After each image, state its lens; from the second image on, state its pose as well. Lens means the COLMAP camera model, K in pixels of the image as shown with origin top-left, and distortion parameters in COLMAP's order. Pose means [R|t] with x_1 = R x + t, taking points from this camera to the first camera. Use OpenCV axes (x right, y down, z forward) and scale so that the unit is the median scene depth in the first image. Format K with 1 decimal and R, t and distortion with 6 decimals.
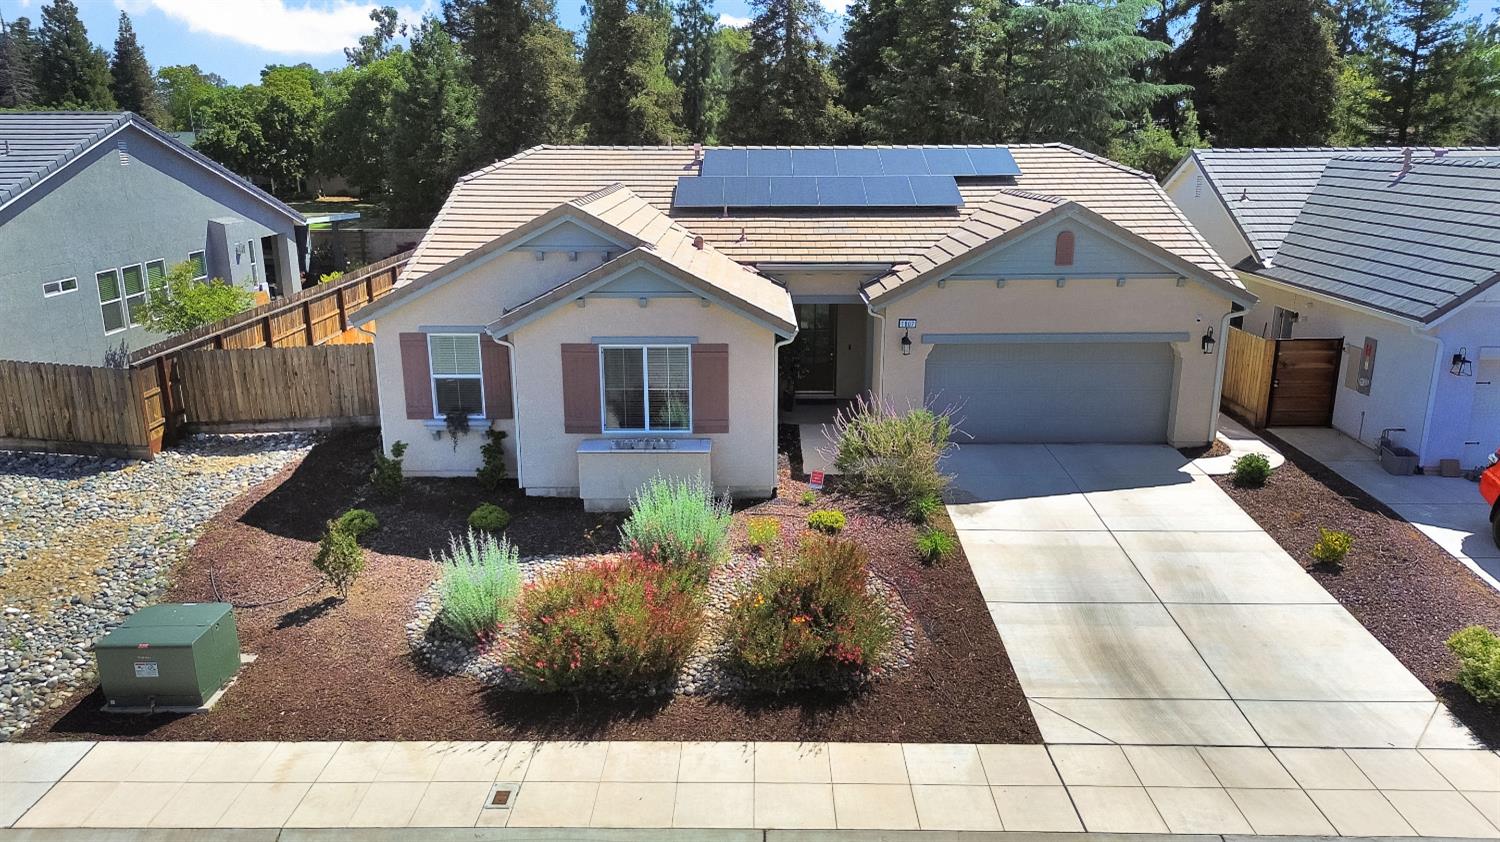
lens RADIAL K [[1073.9, 0, 750.0], [0, 1073.9, 421.0], [0, 0, 1]] dist [0.071457, -0.072546]
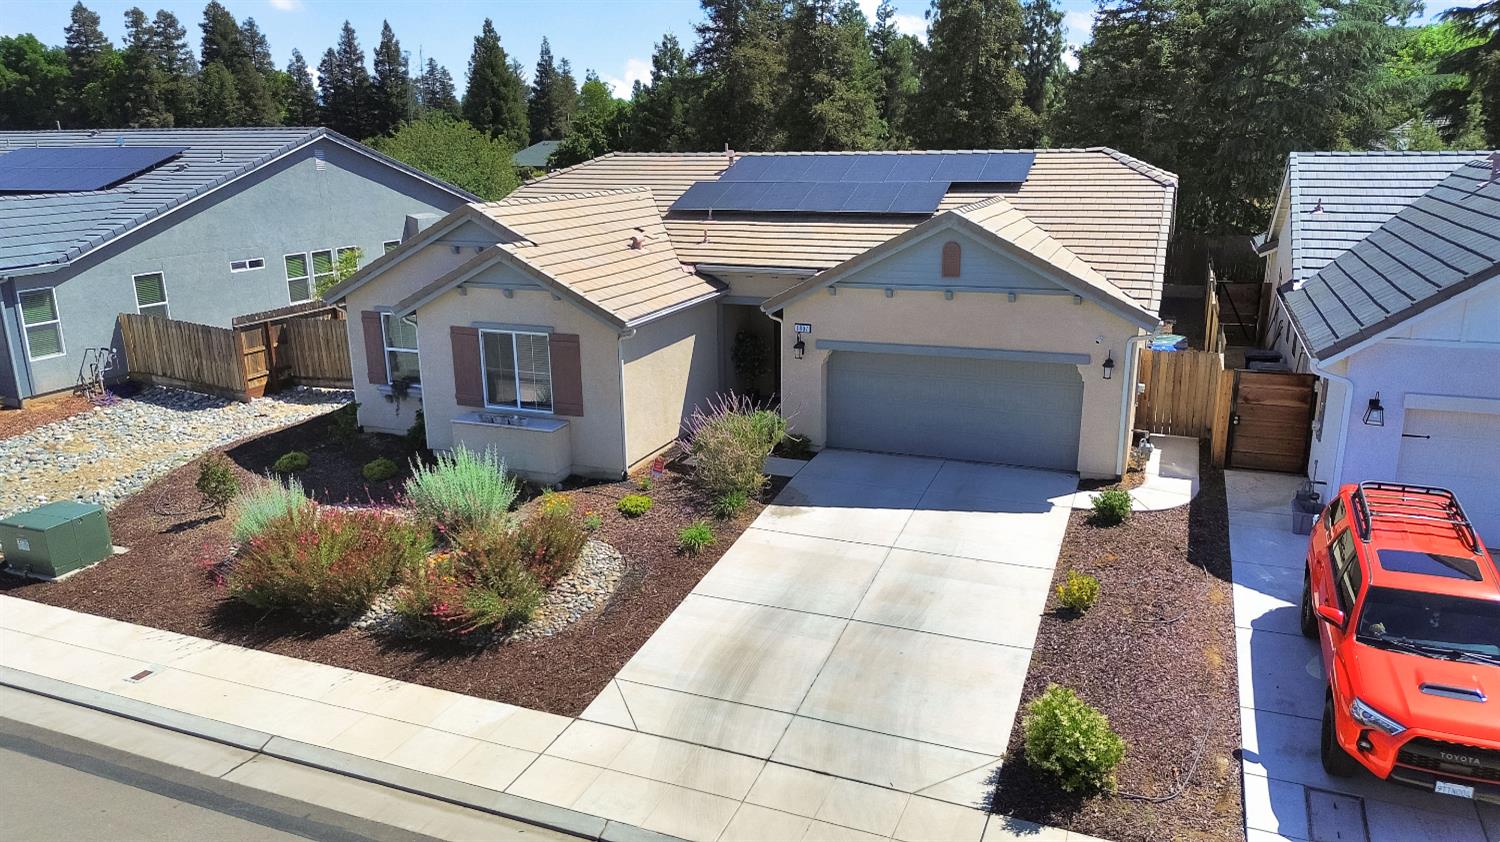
lens RADIAL K [[1061.2, 0, 750.0], [0, 1061.2, 421.0], [0, 0, 1]] dist [0.071943, -0.072943]
pose [[0.929203, 0.086746, -0.359246, 0.507638], [-0.086083, 0.996128, 0.017875, -0.017690], [0.359406, 0.014316, 0.933072, 0.048811]]
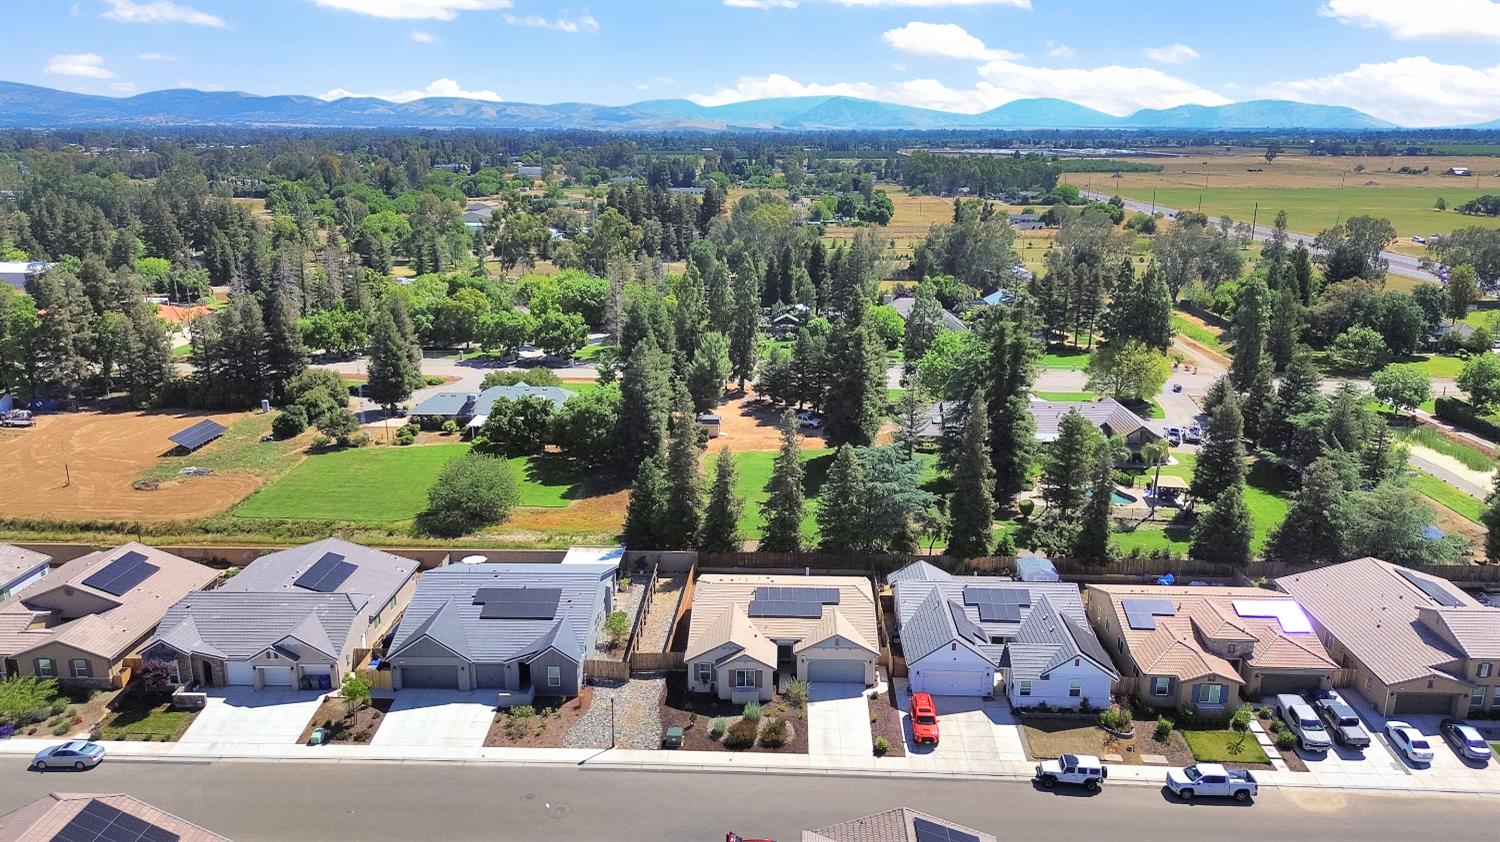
lens RADIAL K [[1048.6, 0, 746.5], [0, 1048.6, 450.2], [0, 0, 1]] dist [0.090026, 0.001055]
pose [[0.999339, 0.013234, -0.033870, 0.053364], [-0.012222, 0.999478, 0.029907, -1.158044], [0.034248, -0.029473, 0.998979, -3.587877]]
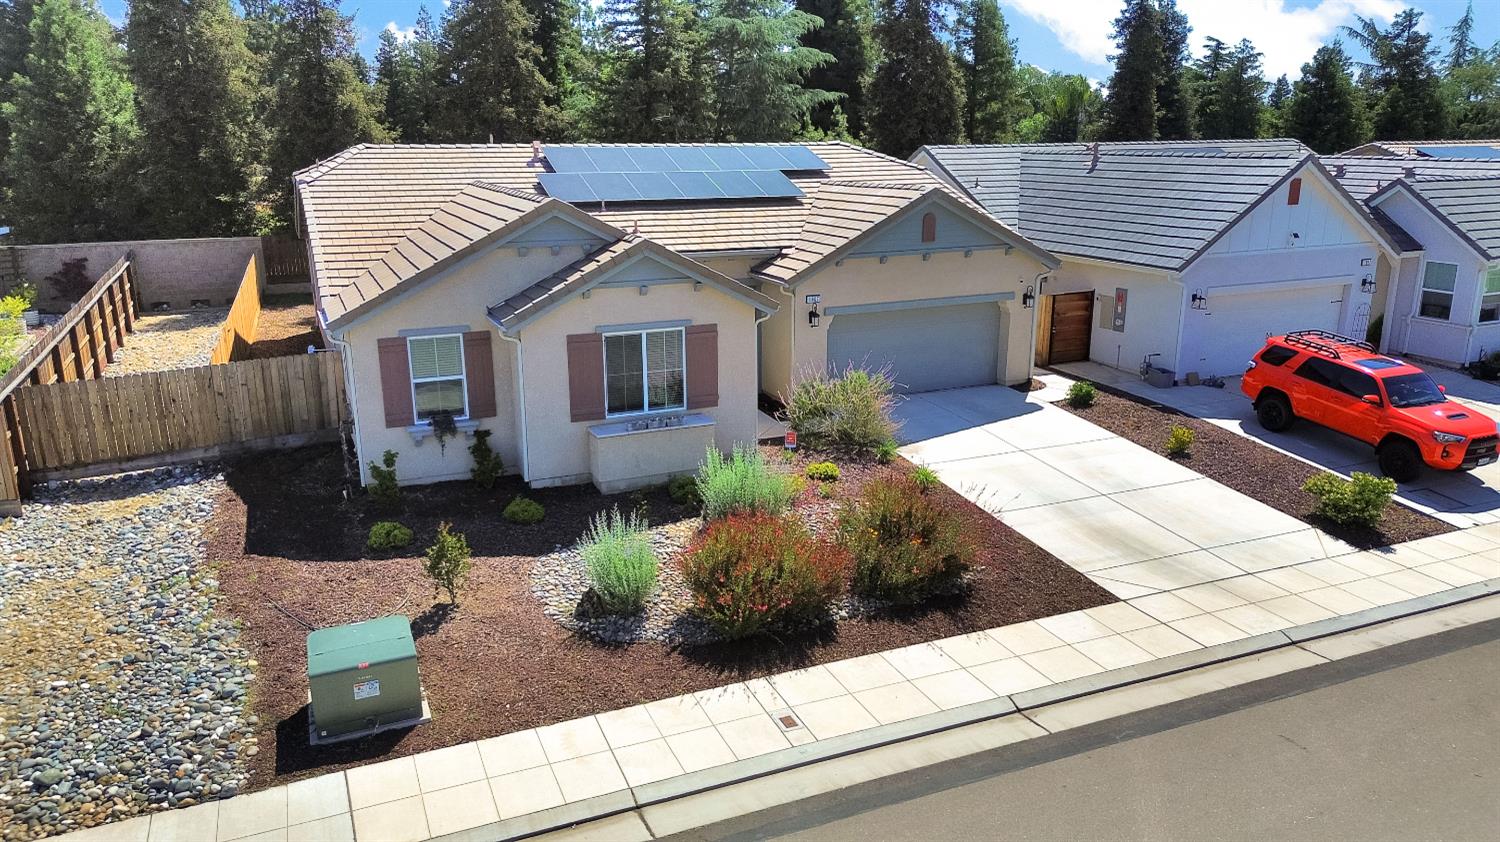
lens RADIAL K [[1061.2, 0, 750.0], [0, 1061.2, 421.0], [0, 0, 1]] dist [0.071943, -0.072943]
pose [[0.914730, -0.108564, 0.389207, -0.395236], [0.107904, 0.993880, 0.023630, 0.004370], [-0.389391, 0.020382, 0.920847, -0.005107]]
